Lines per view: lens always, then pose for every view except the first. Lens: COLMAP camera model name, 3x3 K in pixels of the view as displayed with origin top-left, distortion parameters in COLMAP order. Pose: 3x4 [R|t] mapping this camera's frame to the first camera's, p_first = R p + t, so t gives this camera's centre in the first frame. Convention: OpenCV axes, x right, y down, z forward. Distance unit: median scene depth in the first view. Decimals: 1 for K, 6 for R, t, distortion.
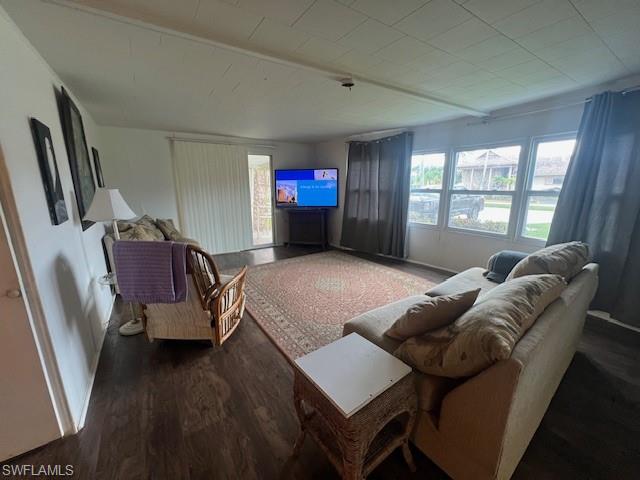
lens RADIAL K [[256.7, 0, 320.0], [0, 256.7, 240.0], [0, 0, 1]] dist [0.009768, 0.000226]
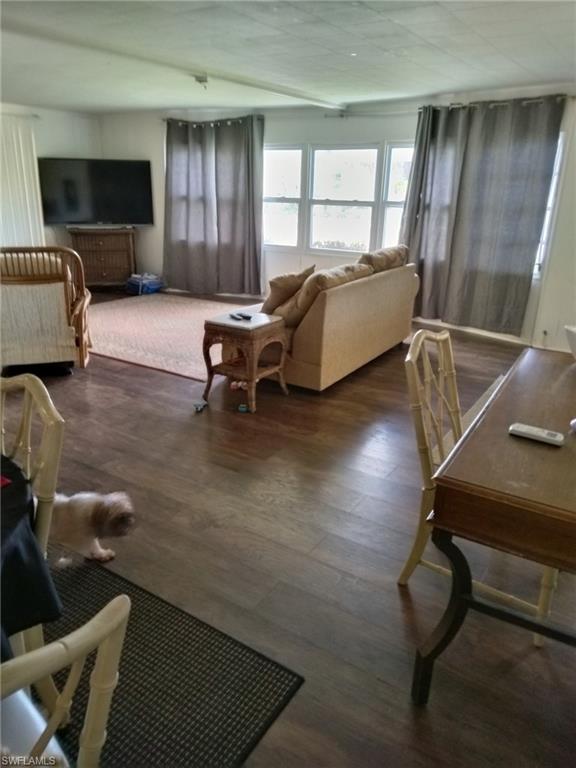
lens RADIAL K [[594.7, 0, 288.0], [0, 594.7, 384.0], [0, 0, 1]] dist [0.050937, -0.041775]
pose [[0.922149, -0.098956, 0.373963, -0.280367], [0.056647, 0.990850, 0.122508, 0.132060], [-0.382664, -0.091787, 0.919317, -0.673627]]
